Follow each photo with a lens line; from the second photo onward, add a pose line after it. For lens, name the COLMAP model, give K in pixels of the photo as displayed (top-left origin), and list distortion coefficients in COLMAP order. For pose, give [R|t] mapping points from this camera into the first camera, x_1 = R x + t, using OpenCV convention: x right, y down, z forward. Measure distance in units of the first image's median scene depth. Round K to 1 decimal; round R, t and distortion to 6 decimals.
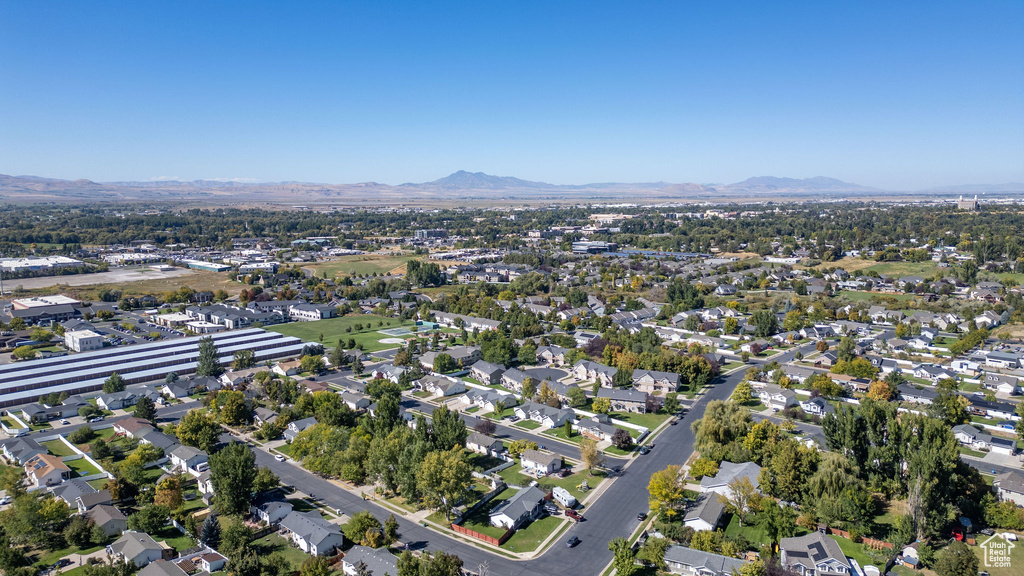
lens RADIAL K [[717.8, 0, 512.0], [0, 717.8, 288.0], [0, 0, 1]] dist [0.072861, -0.073006]
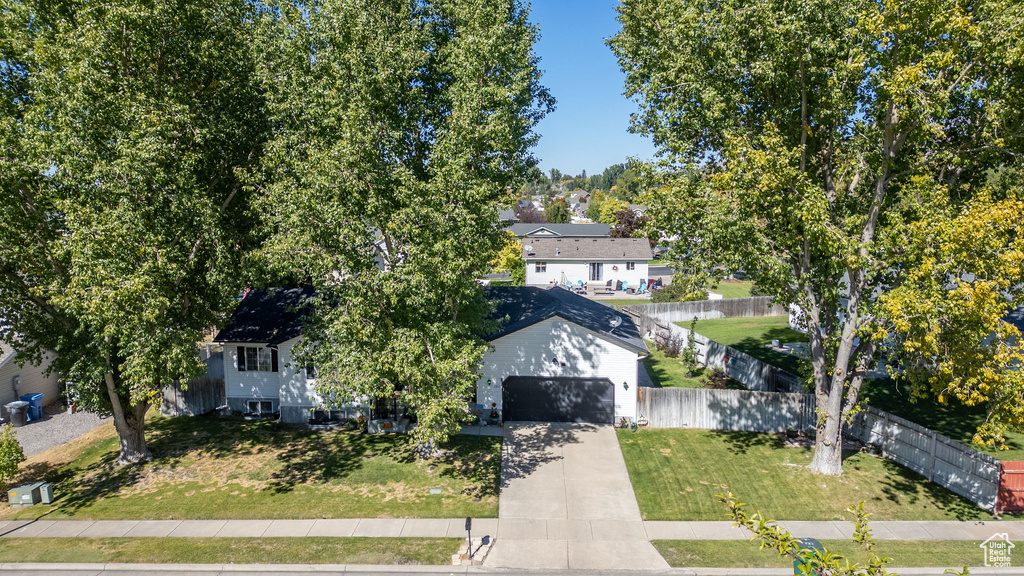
lens RADIAL K [[717.8, 0, 512.0], [0, 717.8, 288.0], [0, 0, 1]] dist [0.072861, -0.073006]
pose [[0.755188, -0.086793, 0.649737, -0.118631], [0.090567, 0.995505, 0.027715, 0.162844], [-0.649222, 0.037915, 0.759653, 0.543089]]
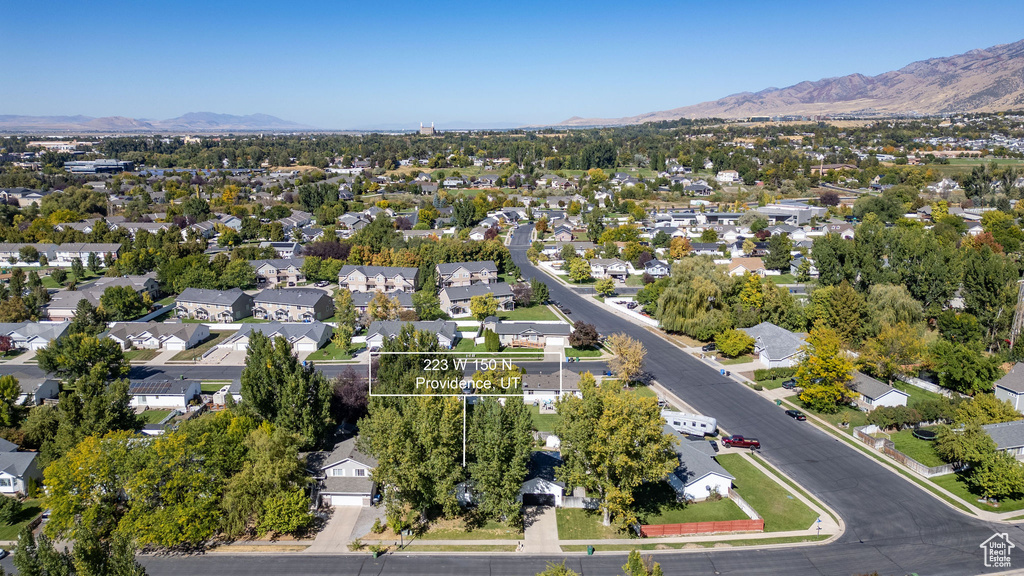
lens RADIAL K [[717.8, 0, 512.0], [0, 717.8, 288.0], [0, 0, 1]] dist [0.072861, -0.073006]
pose [[0.738014, -0.144076, 0.659225, -0.249310], [0.091833, 0.989296, 0.113406, 0.059651], [-0.668508, -0.023156, 0.743345, 0.396112]]
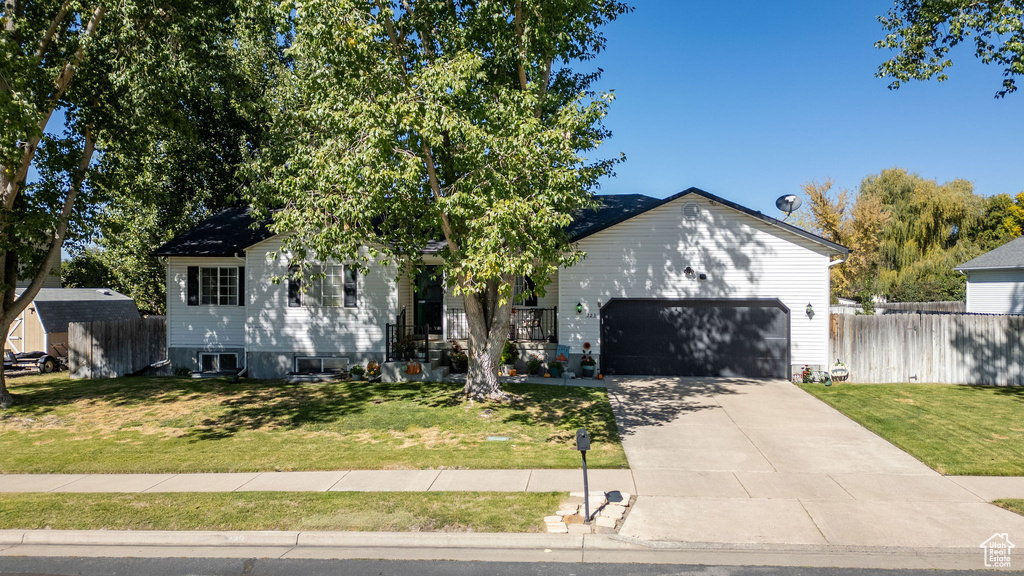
lens RADIAL K [[766.2, 0, 534.3], [0, 766.2, 284.1], [0, 0, 1]] dist [0.071027, -0.072086]
pose [[0.774805, -0.007469, 0.632156, -0.104168], [0.083567, 0.992366, -0.090699, 0.179114], [-0.626652, 0.123102, 0.769515, 0.568685]]
